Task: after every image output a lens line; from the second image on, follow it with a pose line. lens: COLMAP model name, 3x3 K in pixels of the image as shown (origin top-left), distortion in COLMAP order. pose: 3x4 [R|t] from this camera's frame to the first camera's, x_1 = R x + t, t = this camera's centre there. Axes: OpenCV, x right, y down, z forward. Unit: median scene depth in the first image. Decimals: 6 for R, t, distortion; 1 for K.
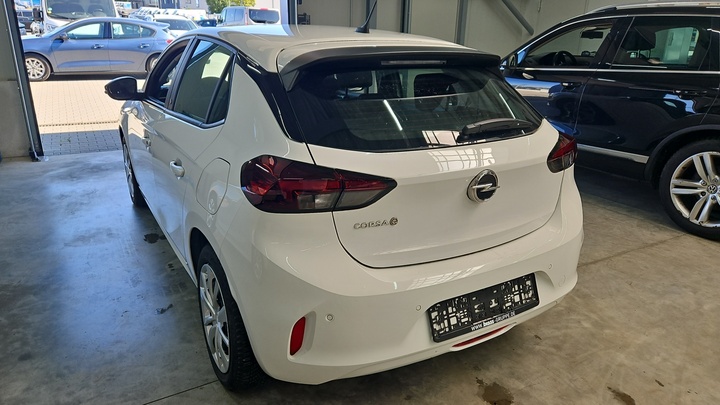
lens RADIAL K [[468.3, 0, 360.0], [0, 468.3, 202.5], [0, 0, 1]] dist [0.061556, -0.055780]
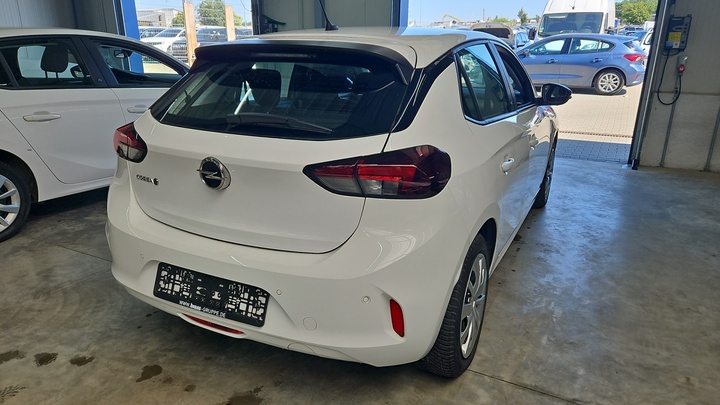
lens RADIAL K [[468.3, 0, 360.0], [0, 468.3, 202.5], [0, 0, 1]] dist [0.061556, -0.055780]
pose [[0.558050, 0.244371, -0.793009, 1.179048], [-0.270395, 0.957046, 0.104640, -0.155820], [0.784517, 0.156031, 0.600157, 0.612407]]
